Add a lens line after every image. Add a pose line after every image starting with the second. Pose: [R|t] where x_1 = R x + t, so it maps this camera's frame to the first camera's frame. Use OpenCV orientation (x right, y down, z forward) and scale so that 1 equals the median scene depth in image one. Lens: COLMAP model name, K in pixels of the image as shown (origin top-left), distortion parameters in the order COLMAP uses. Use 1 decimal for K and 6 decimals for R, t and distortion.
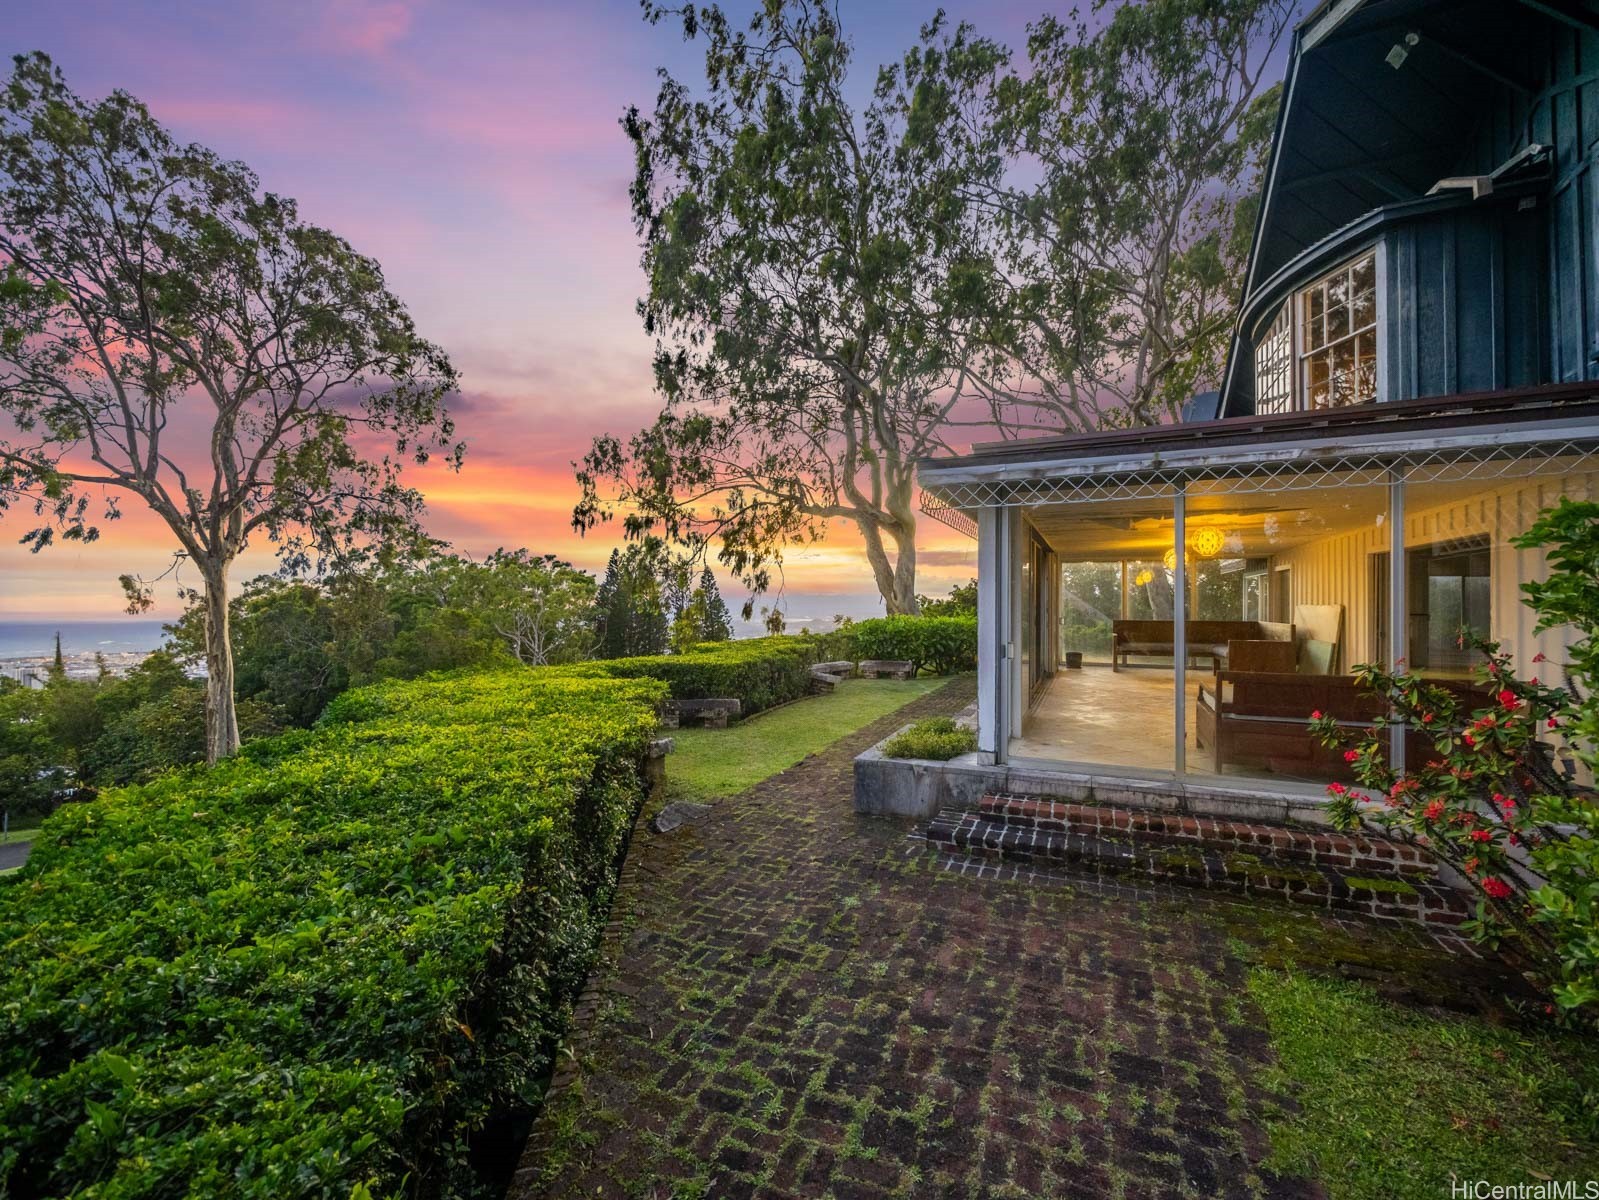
lens RADIAL K [[643.9, 0, 788.7], [0, 643.9, 600.1], [0, 0, 1]] dist [-0.001163, 0.000017]
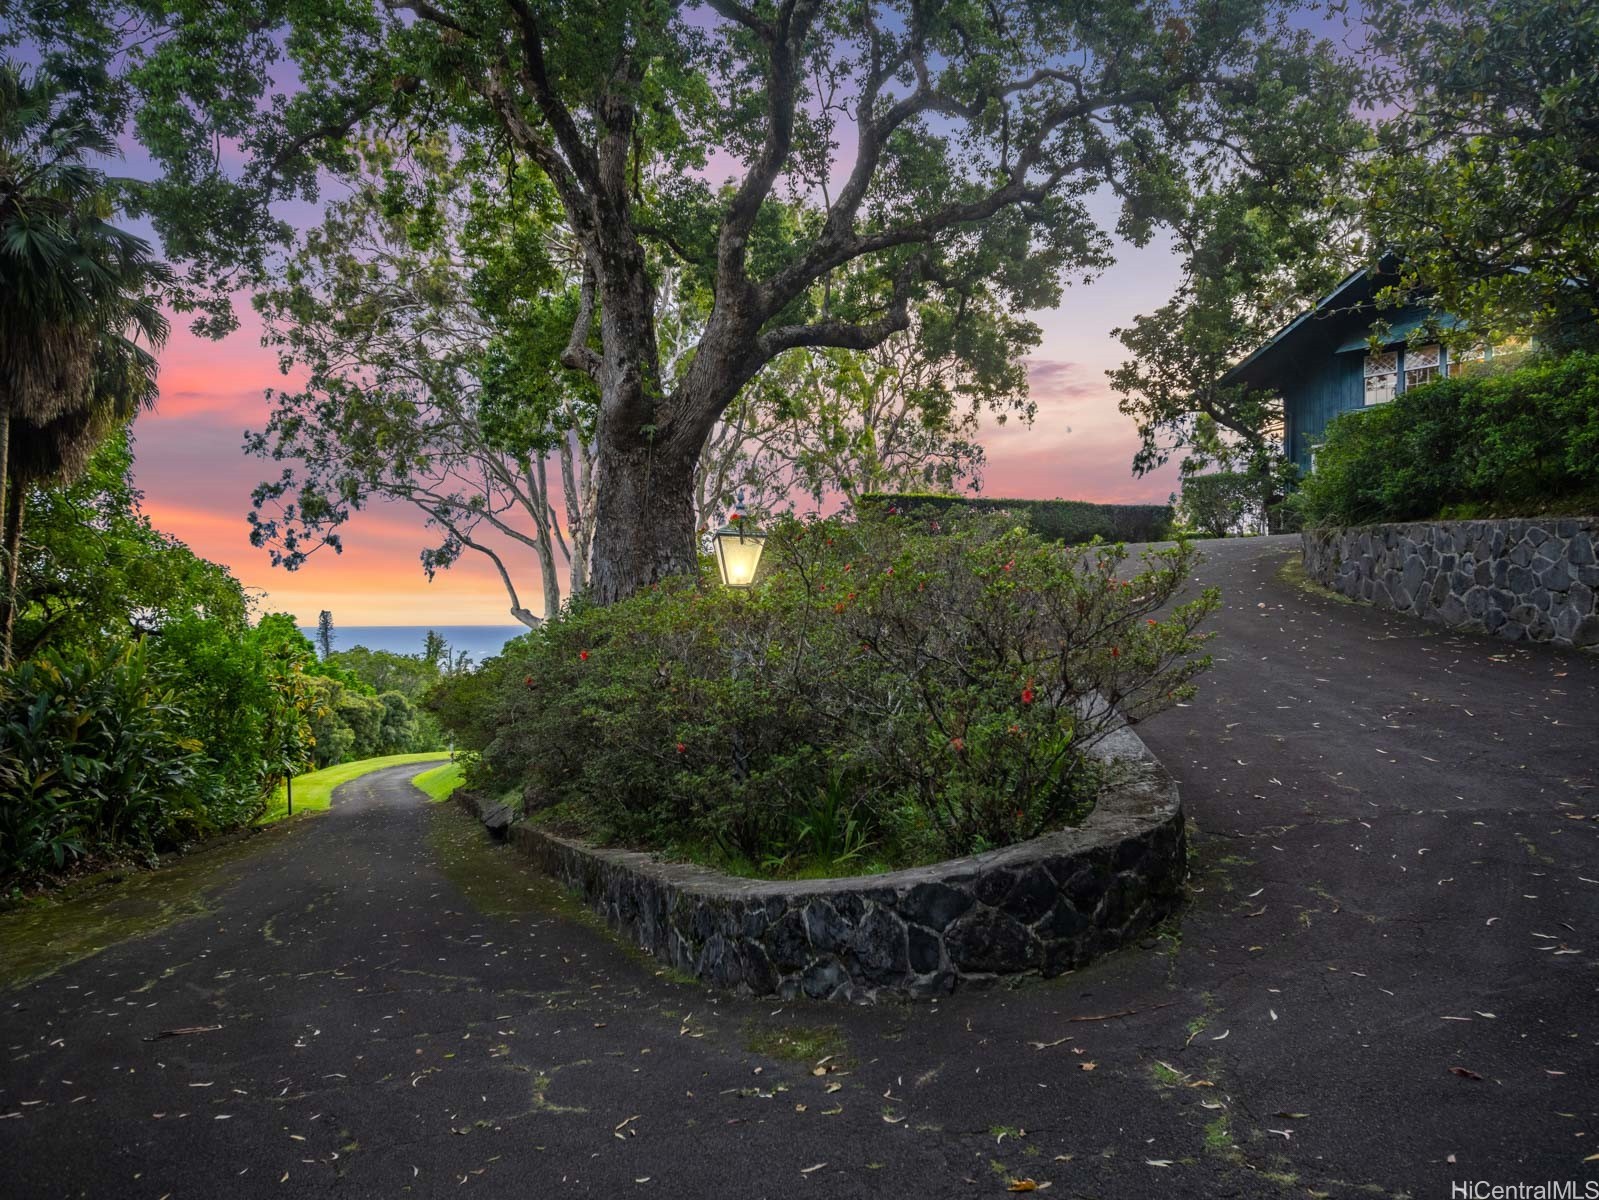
lens RADIAL K [[1287.8, 0, 795.1], [0, 1287.8, 601.1], [0, 0, 1]] dist [0.010879, 0.001024]
pose [[0.854230, -0.001065, -0.519895, 0.327688], [0.002110, 0.999997, 0.001419, 0.105785], [0.519891, -0.002310, 0.854229, -1.222799]]
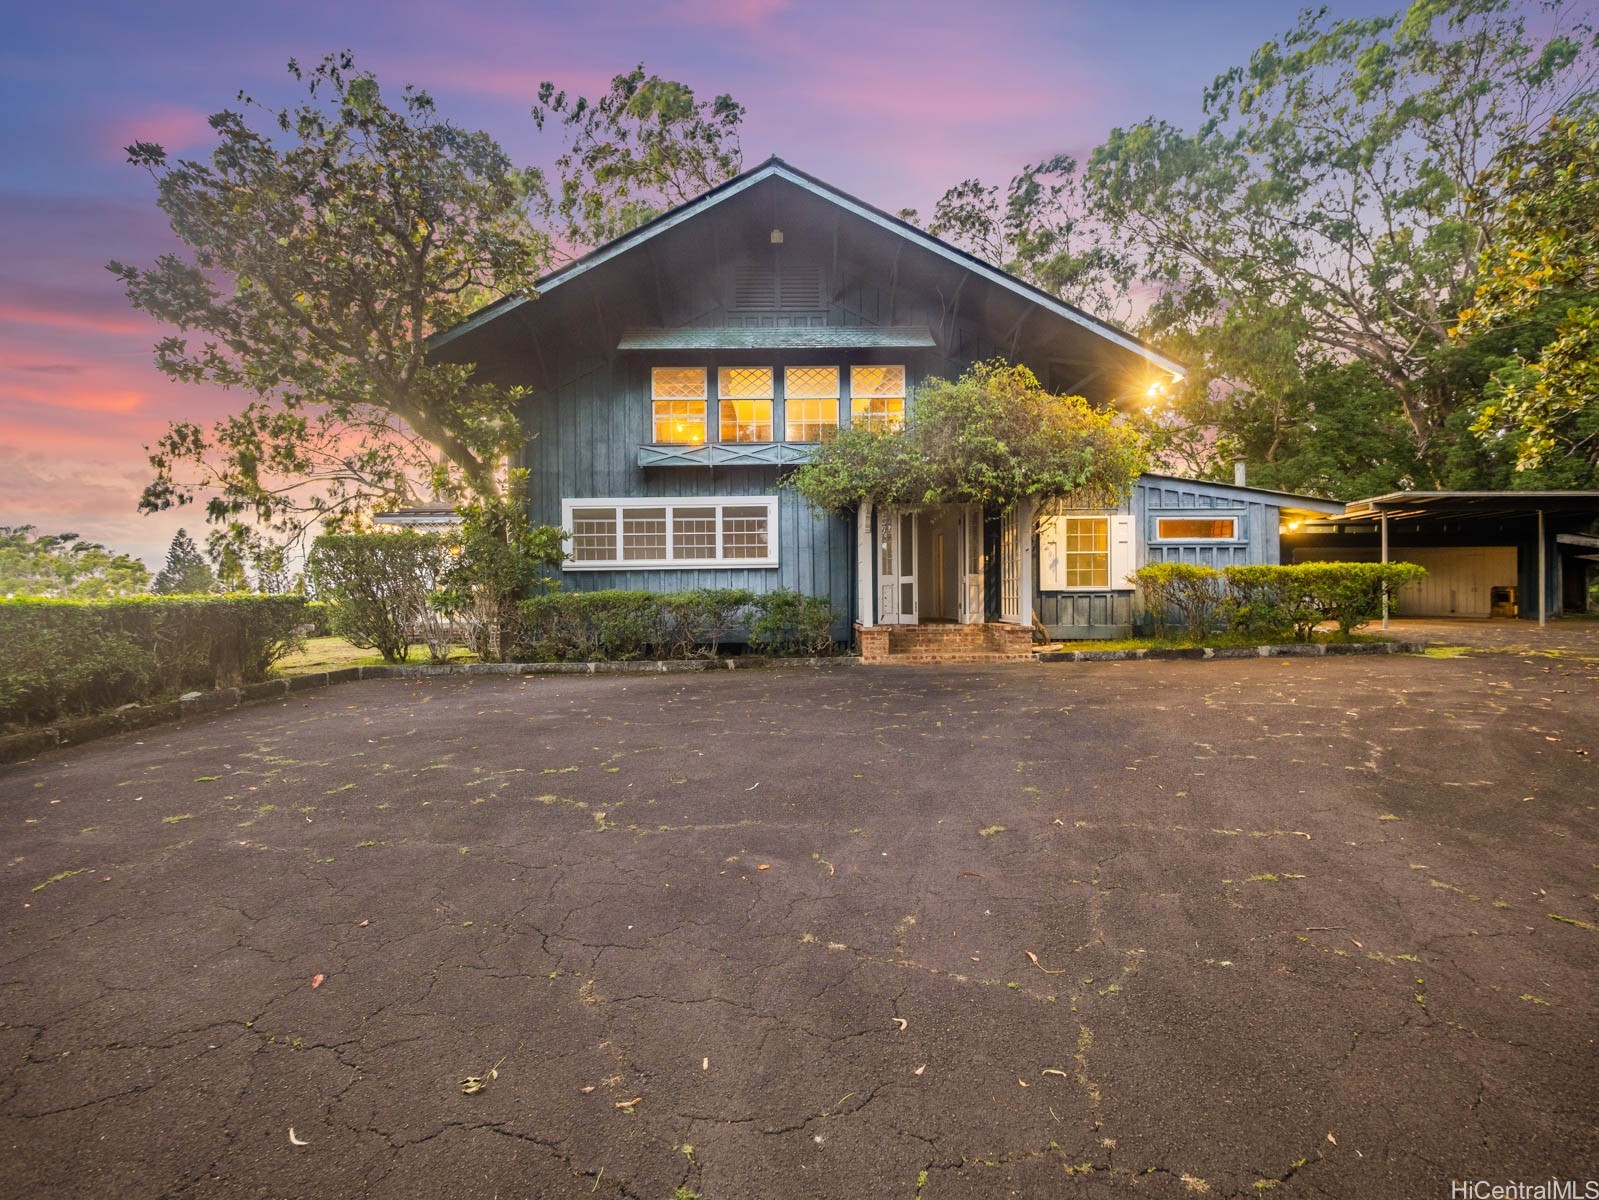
lens RADIAL K [[765.2, 0, 797.5], [0, 765.2, 608.2], [0, 0, 1]] dist [0.001409, 0.000176]
pose [[0.908288, -0.007236, 0.418284, 0.078593], [0.002665, 0.999930, 0.011513, 0.026308], [-0.418338, -0.009342, 0.908243, -0.463280]]
